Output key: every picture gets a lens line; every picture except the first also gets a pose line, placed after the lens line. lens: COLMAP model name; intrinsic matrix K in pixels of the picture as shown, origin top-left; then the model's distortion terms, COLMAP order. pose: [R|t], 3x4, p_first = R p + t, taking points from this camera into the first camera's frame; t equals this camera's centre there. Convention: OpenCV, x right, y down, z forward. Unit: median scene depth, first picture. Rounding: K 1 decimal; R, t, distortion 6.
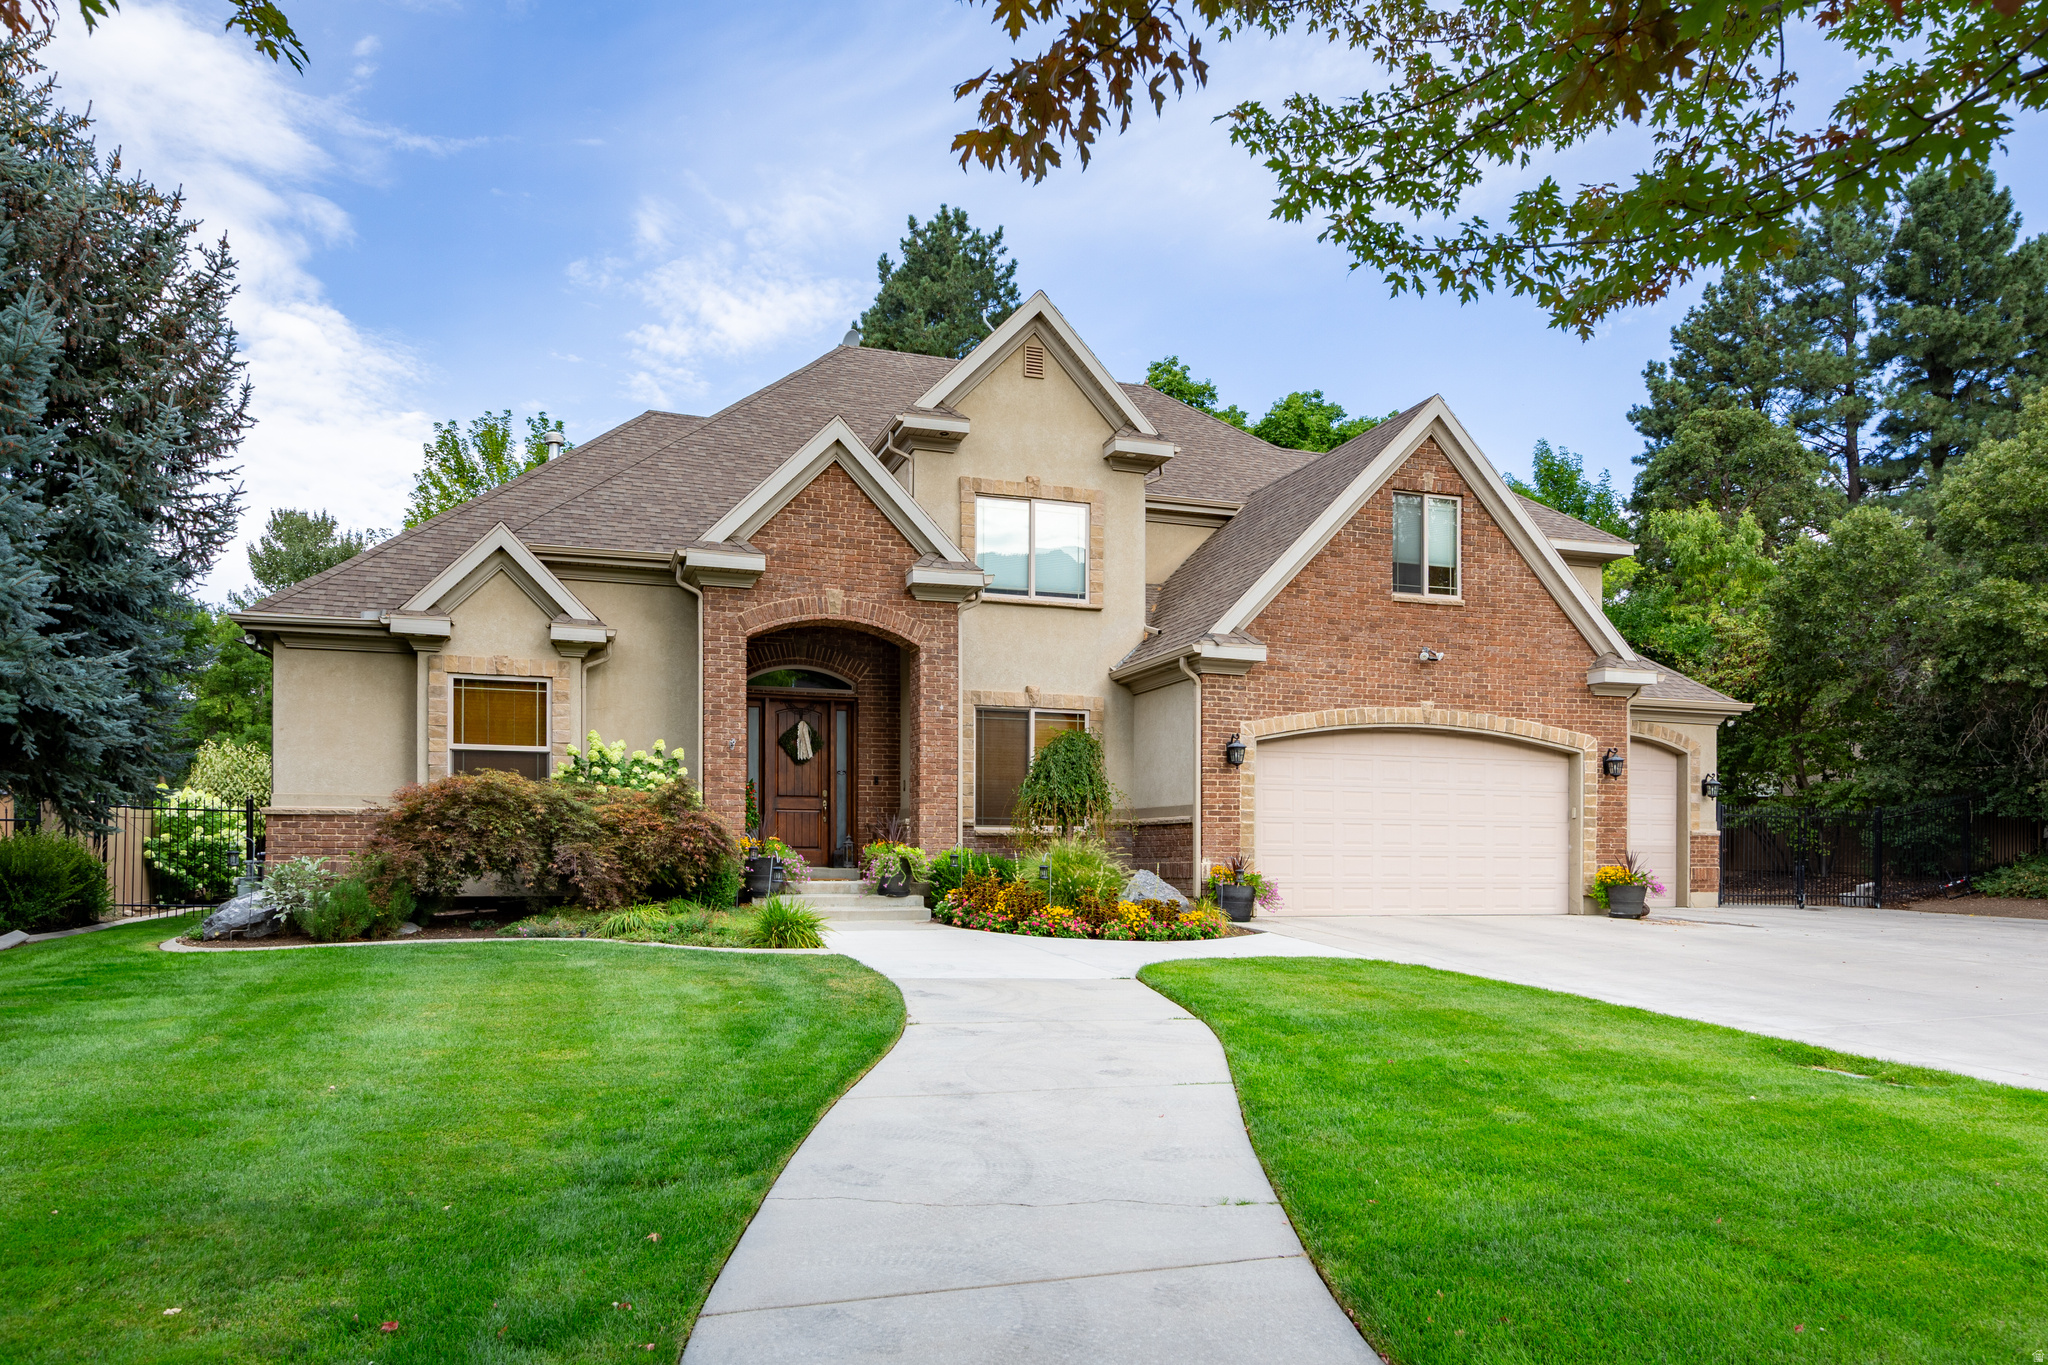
lens RADIAL K [[1399.9, 0, 1048.0], [0, 1399.9, 869.7], [0, 0, 1]] dist [0.025128, -0.010050]
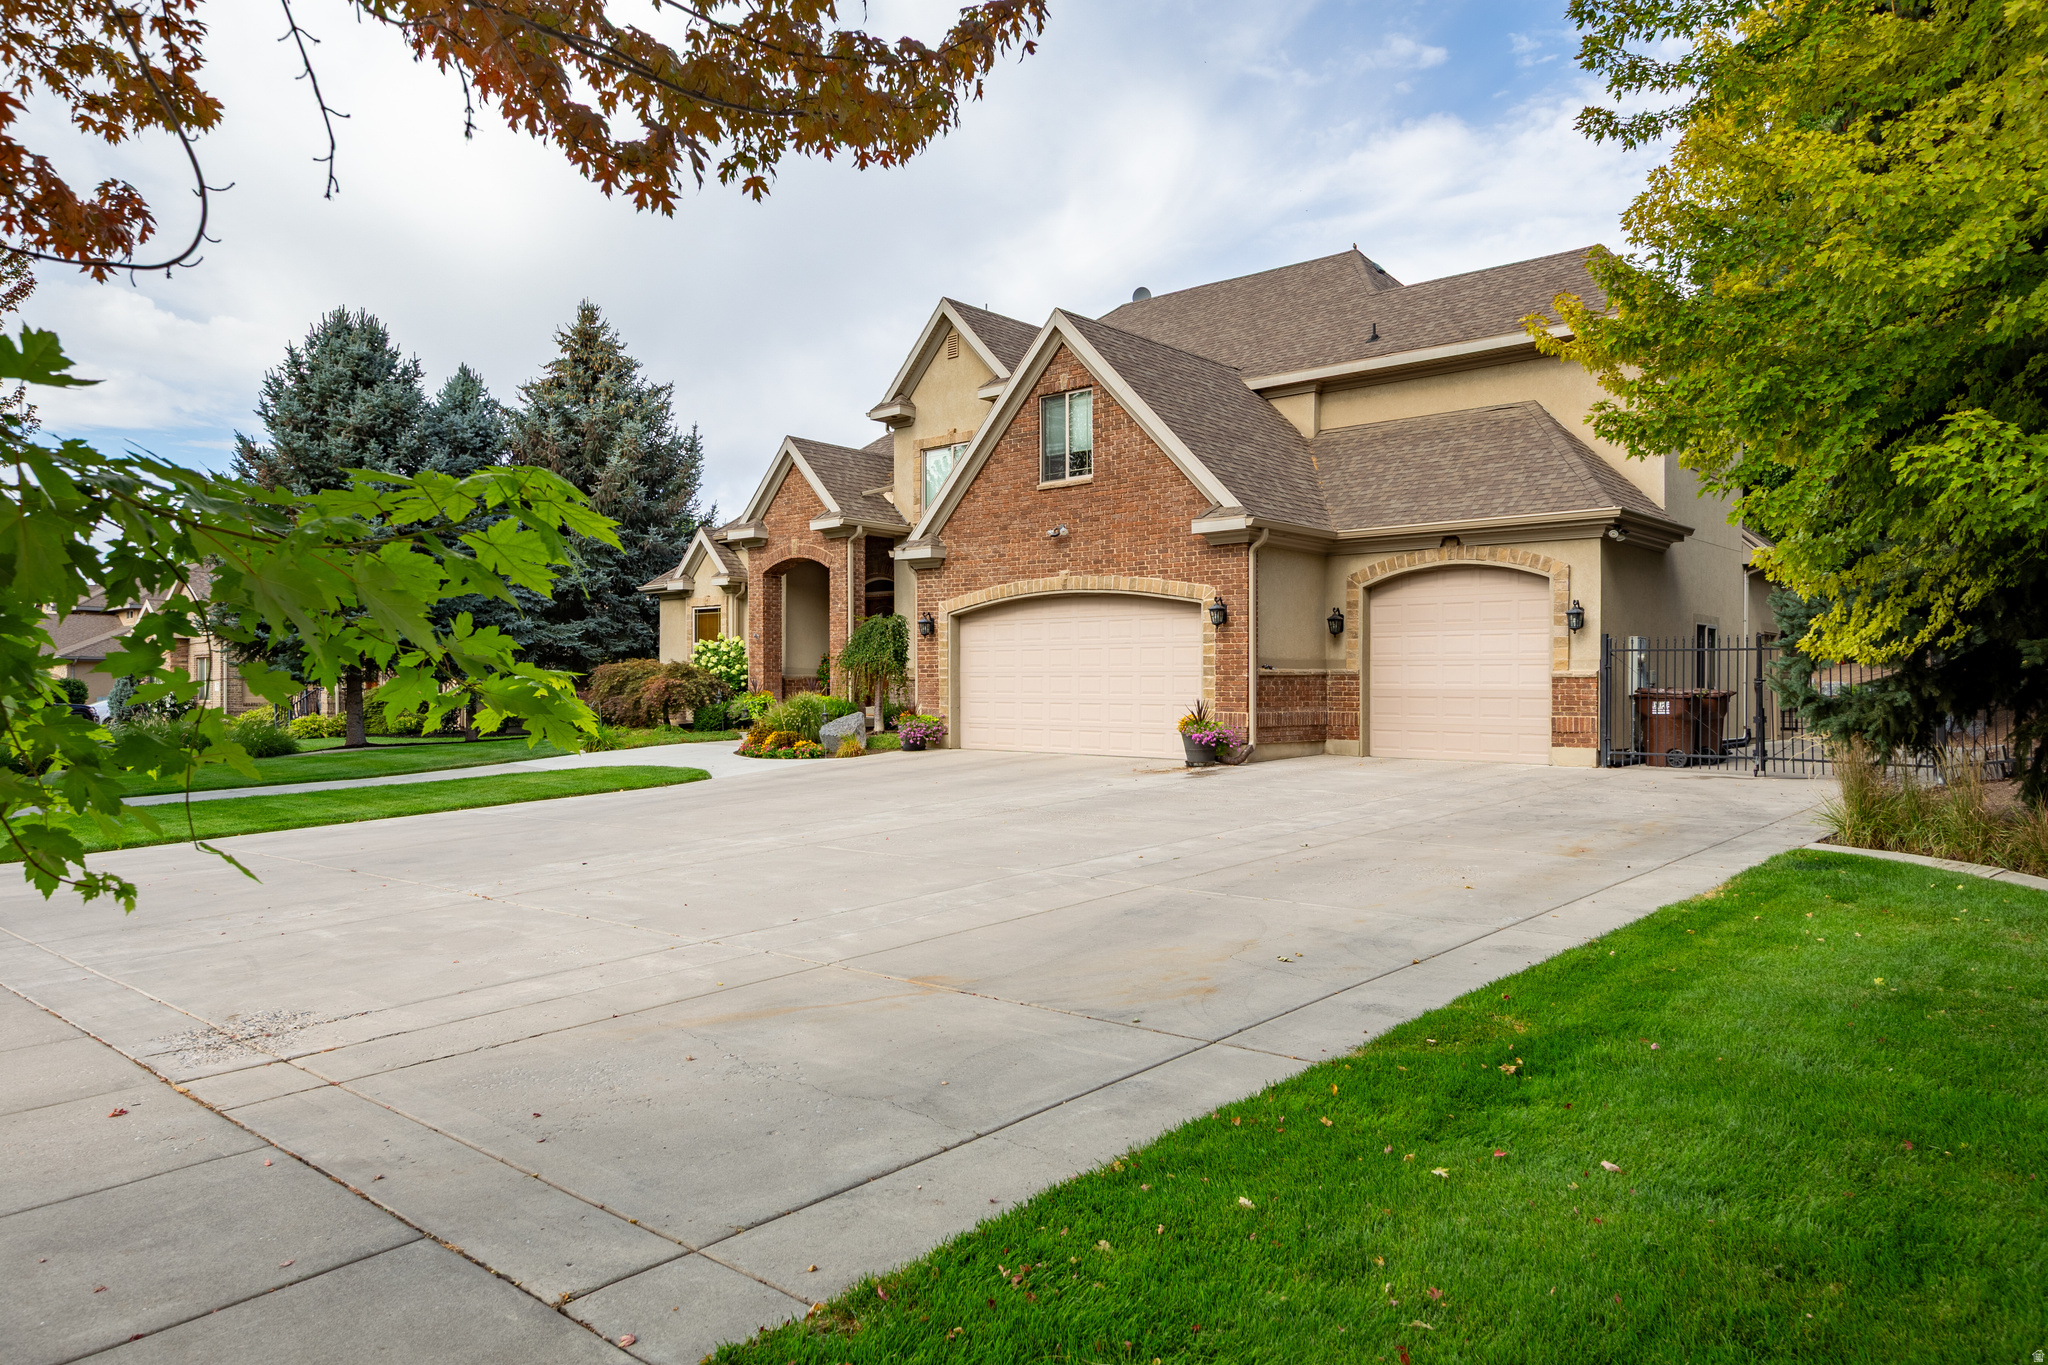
lens RADIAL K [[1399.9, 0, 1017.6], [0, 1399.9, 692.5], [0, 0, 1]] dist [0.025128, -0.010050]
pose [[0.459599, 0.002180, -0.888124, 1.413478], [-0.000908, 0.999998, 0.001984, -0.022997], [0.888126, -0.000106, 0.459600, 0.473228]]
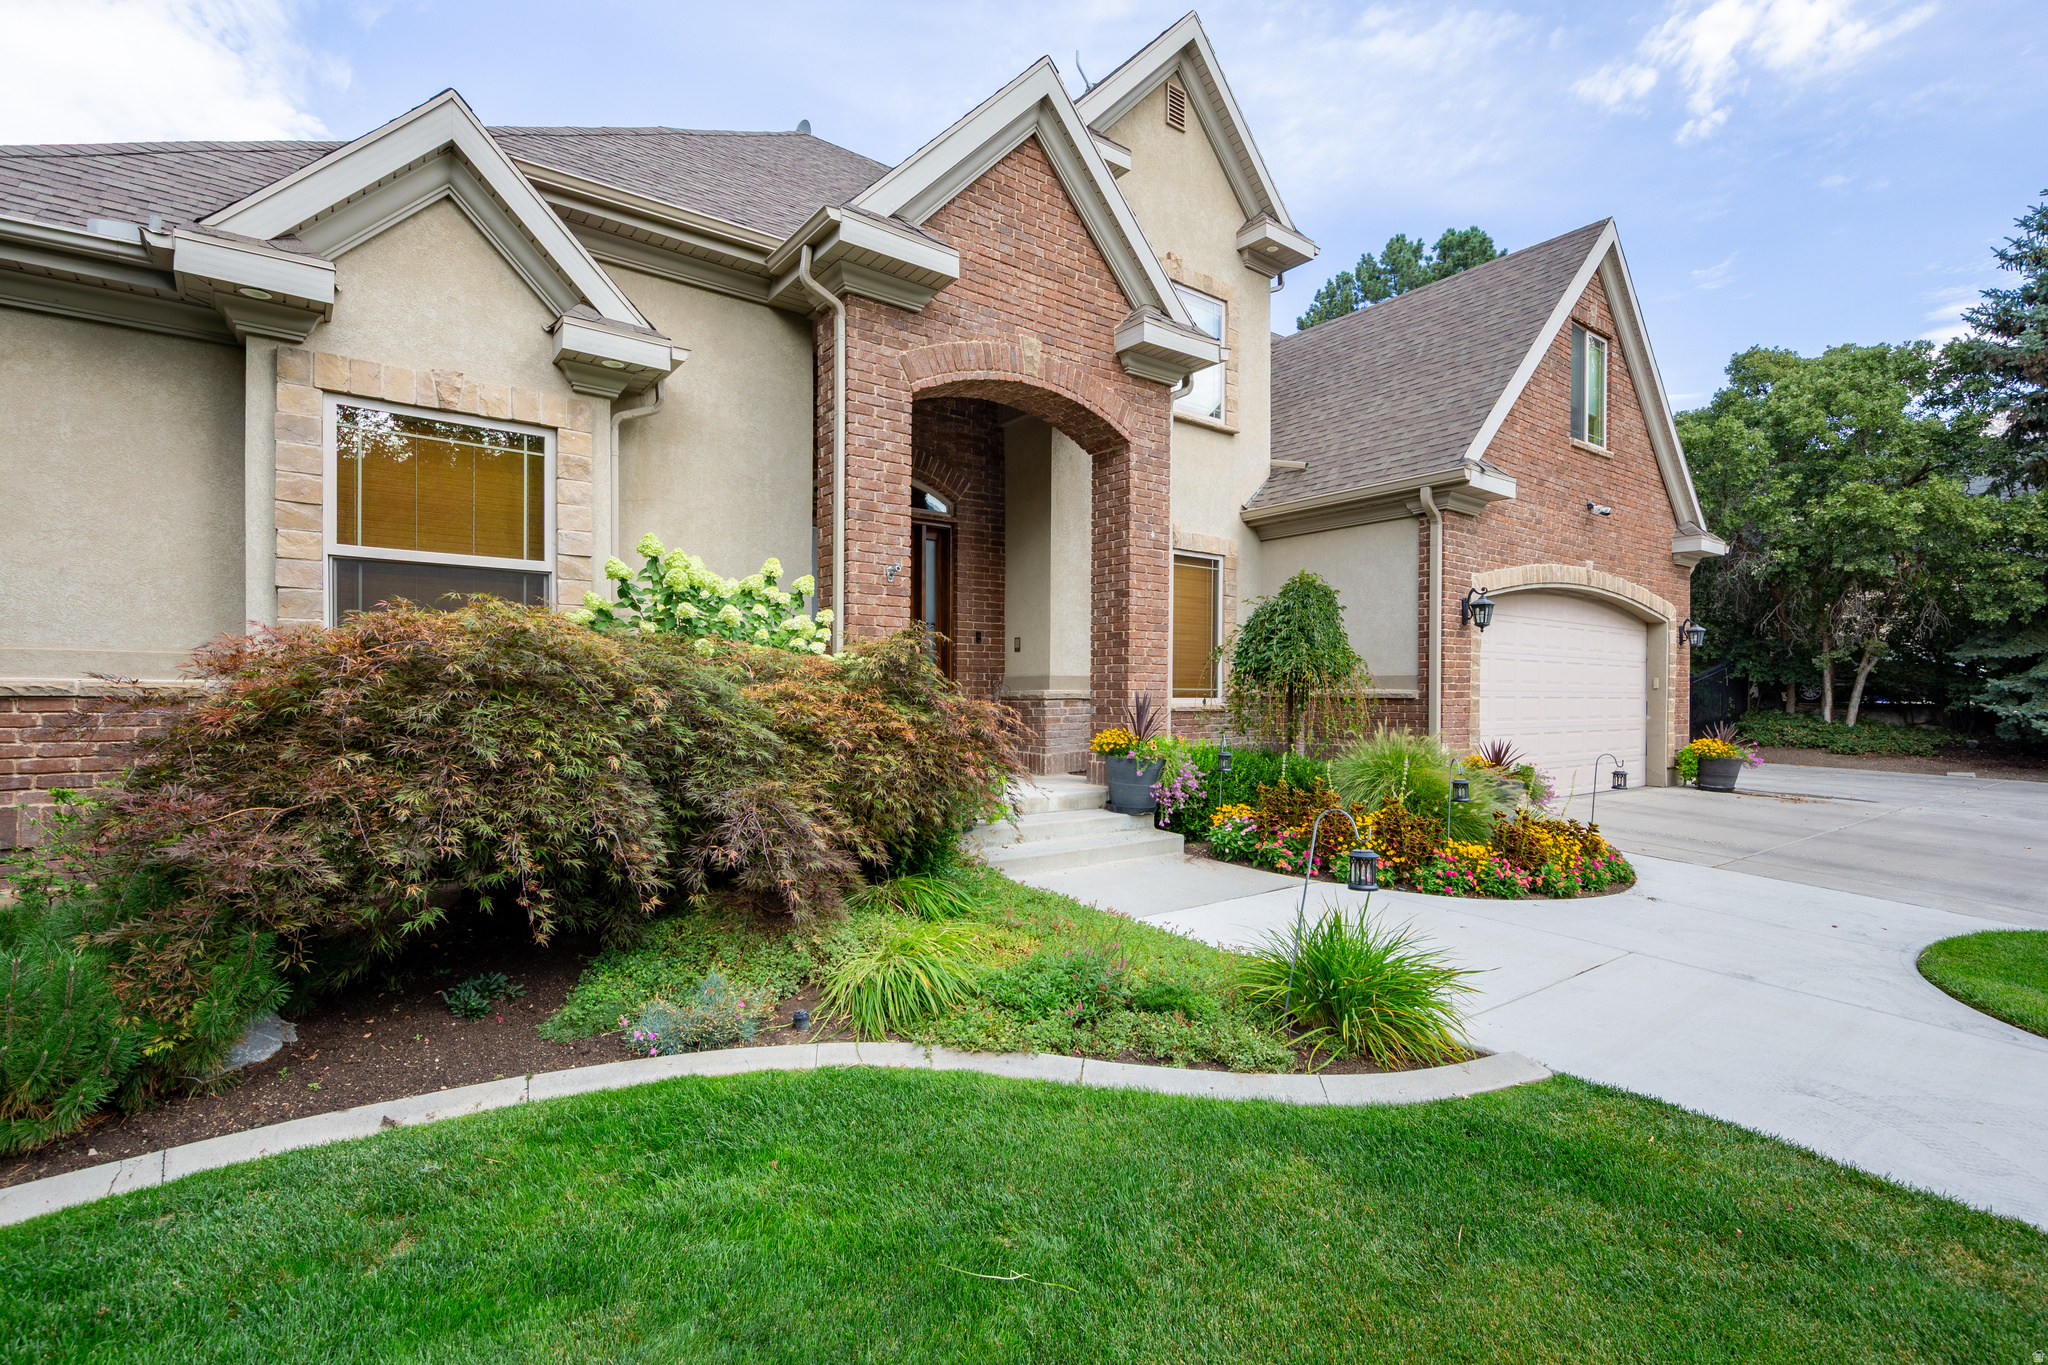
lens RADIAL K [[950.3, 0, 1042.2], [0, 950.3, 699.5], [0, 0, 1]] dist [0.012853, -0.002101]
pose [[0.948672, -0.000972, 0.316262, -0.281935], [0.000597, 0.999999, 0.001281, -0.035684], [-0.316263, -0.001026, 0.948671, 0.582937]]
